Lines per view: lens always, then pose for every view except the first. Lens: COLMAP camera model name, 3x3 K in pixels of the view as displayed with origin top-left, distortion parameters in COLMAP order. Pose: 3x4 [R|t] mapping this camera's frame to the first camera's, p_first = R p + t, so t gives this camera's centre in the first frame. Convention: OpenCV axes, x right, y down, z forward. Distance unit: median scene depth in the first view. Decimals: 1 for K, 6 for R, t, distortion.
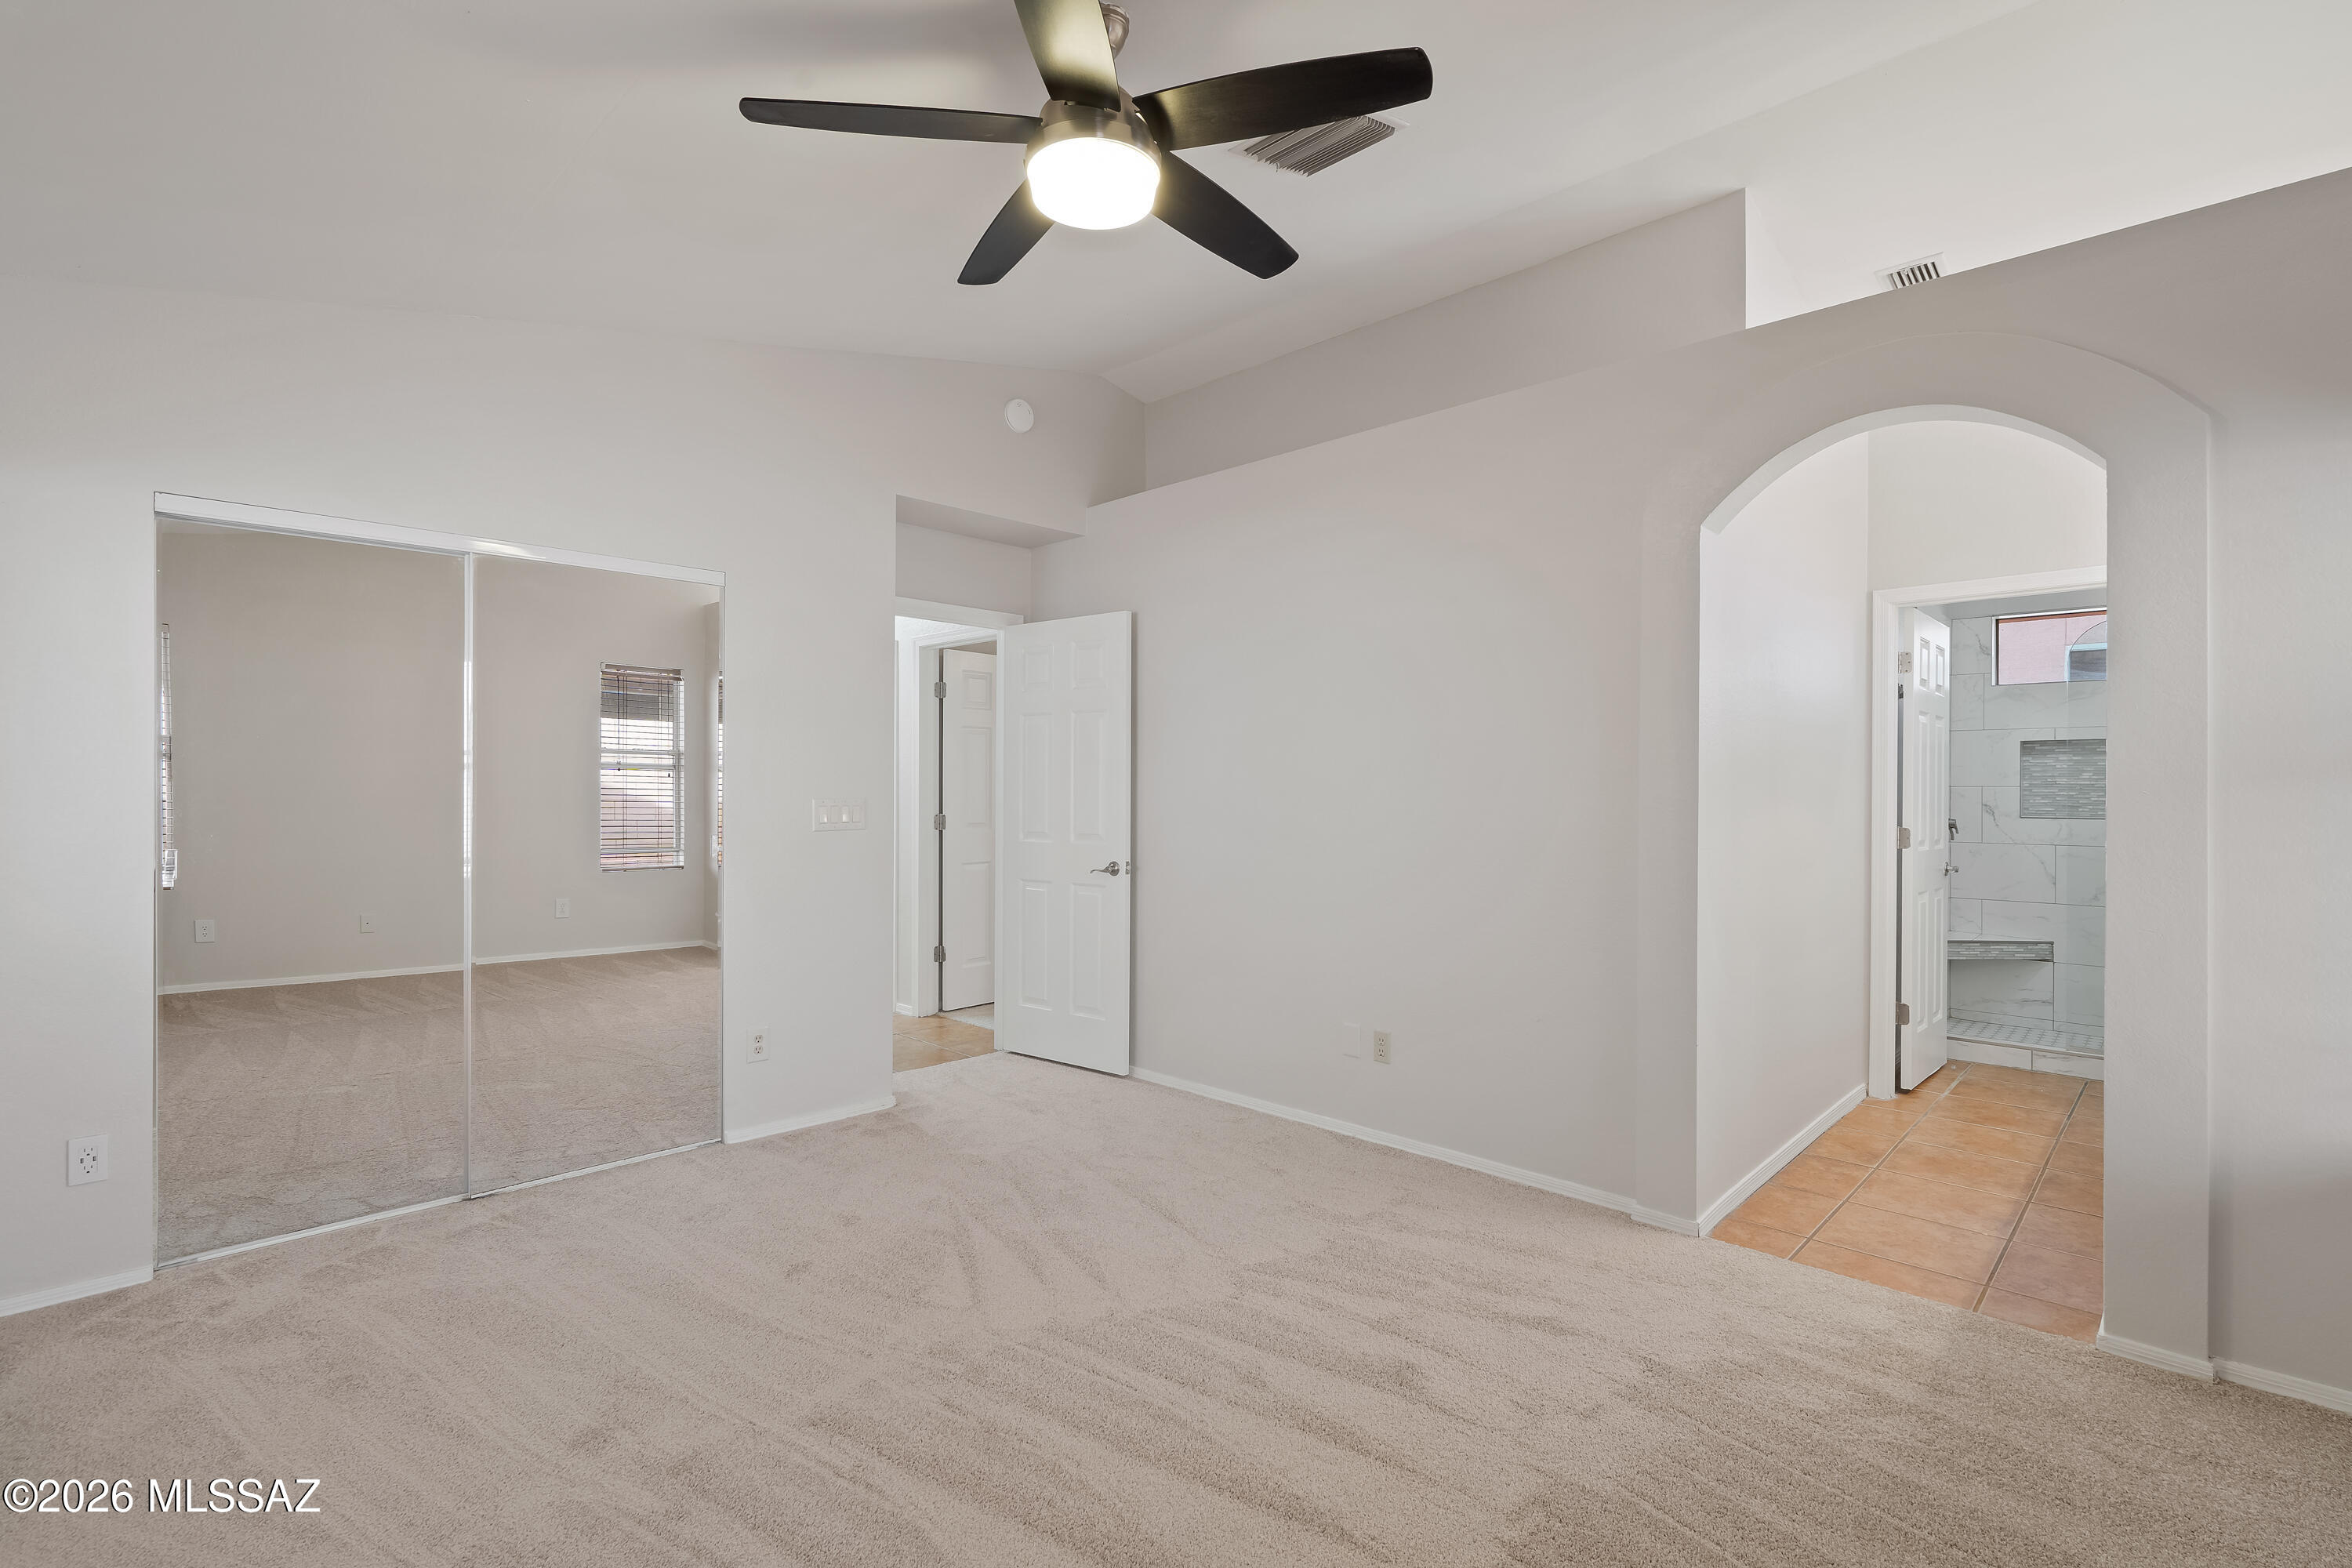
lens RADIAL K [[1074.0, 0, 1169.4], [0, 1074.0, 782.0], [0, 0, 1]] dist [0.000273, 0.000527]
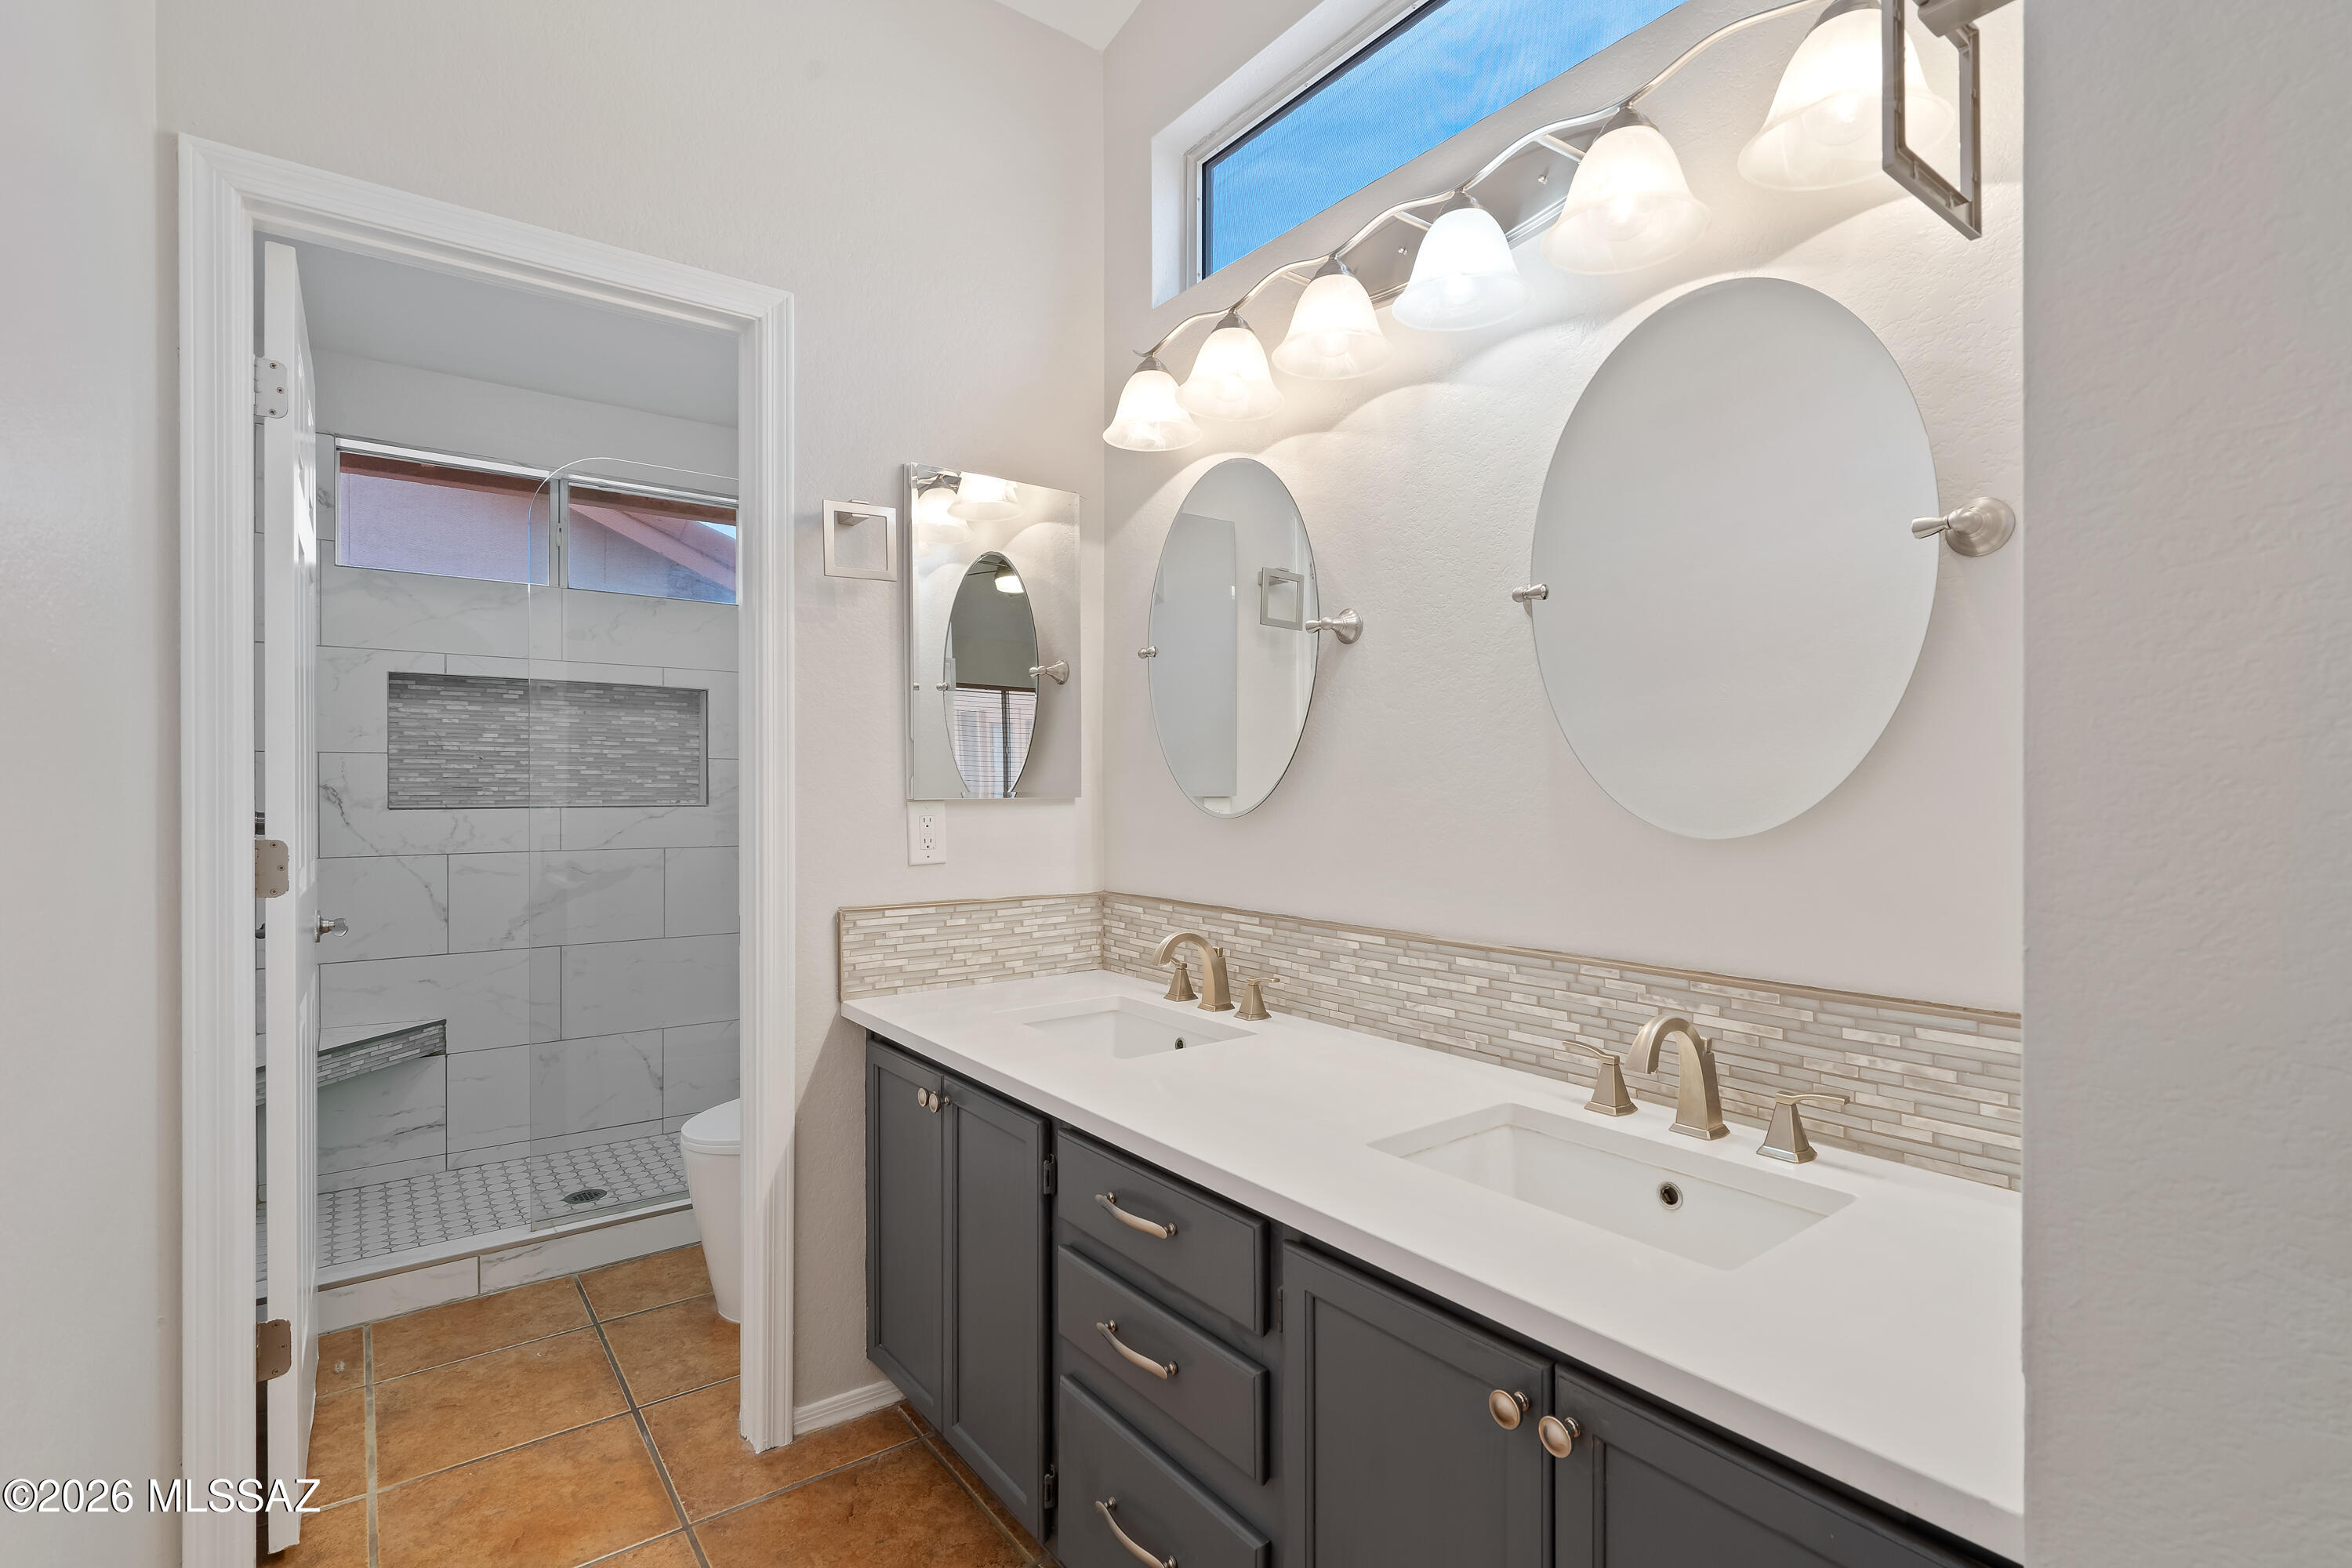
lens RADIAL K [[1087.6, 0, 1176.2], [0, 1087.6, 788.7], [0, 0, 1]] dist [-0.001107, 0.000374]
pose [[0.139490, -0.009668, 0.990176, 0.290285], [0.001026, 0.999953, 0.009619, 0.017657], [-0.990223, -0.000326, 0.139493, 0.517567]]
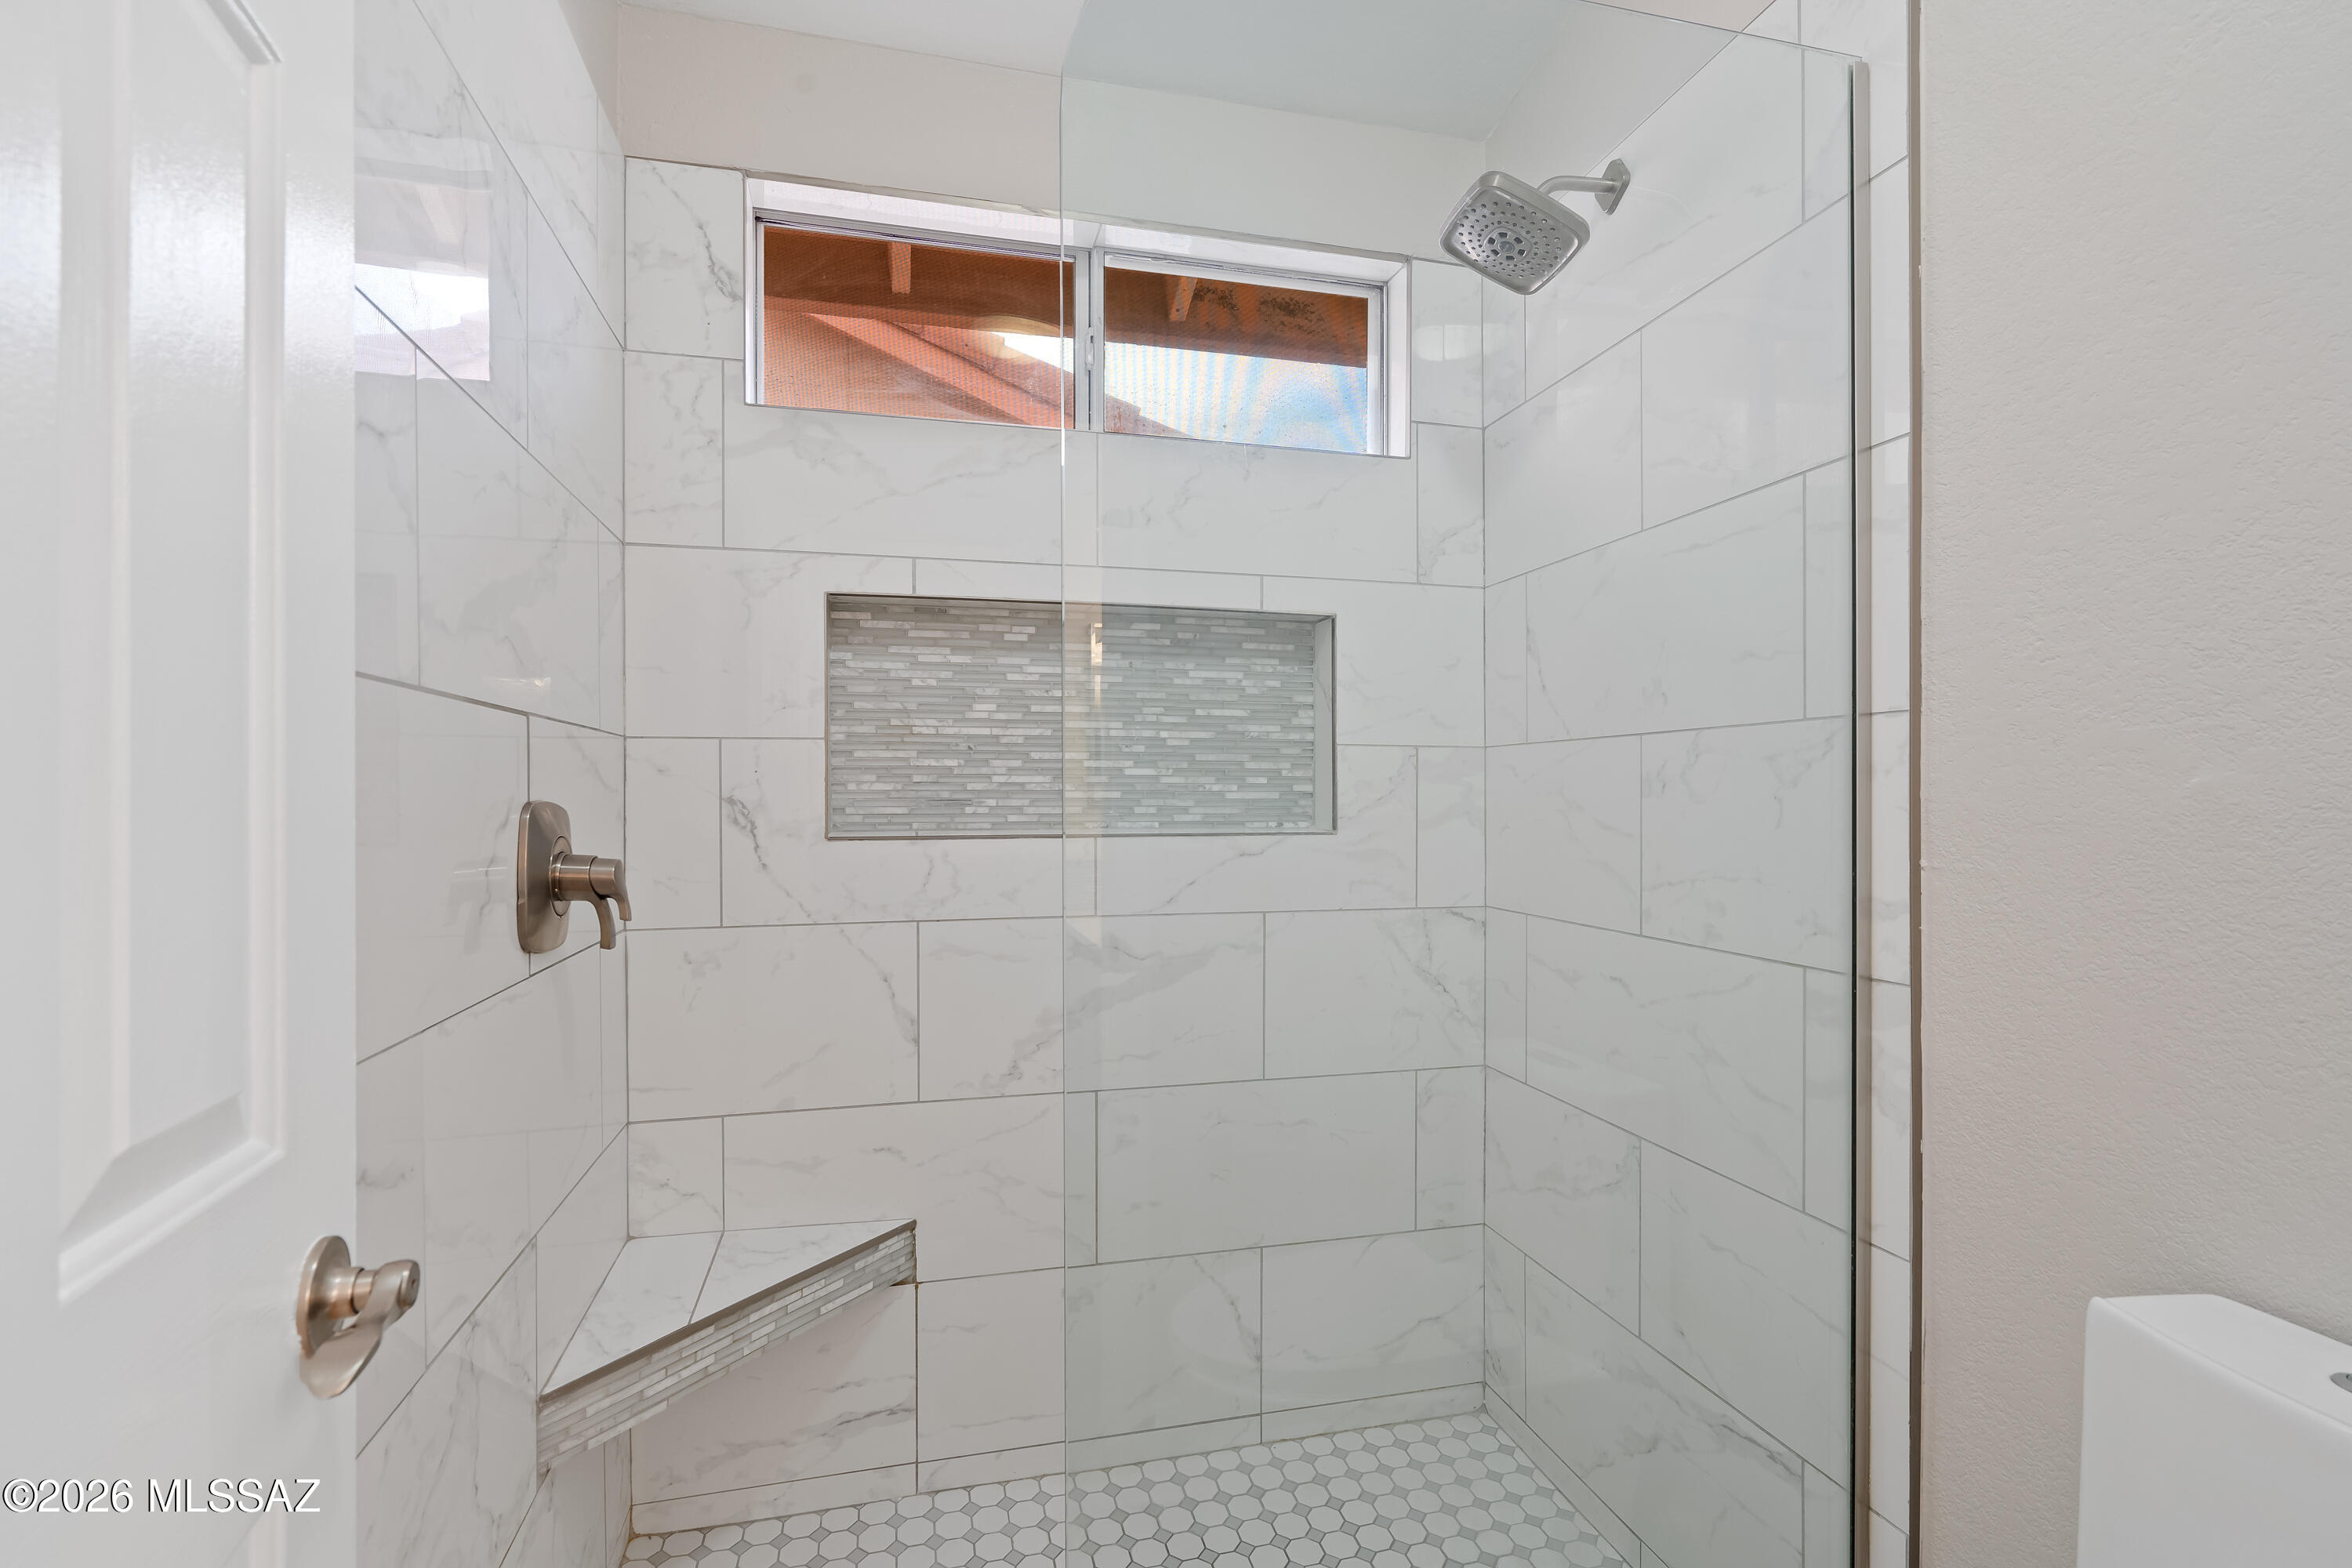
lens RADIAL K [[1087.6, 0, 1176.2], [0, 1087.6, 788.7], [0, 0, 1]] dist [-0.001107, 0.000374]
pose [[0.510194, -0.009990, 0.860001, 0.575724], [0.005443, 0.999950, 0.008387, 0.016300], [-0.860042, 0.000402, 0.510223, 0.756140]]
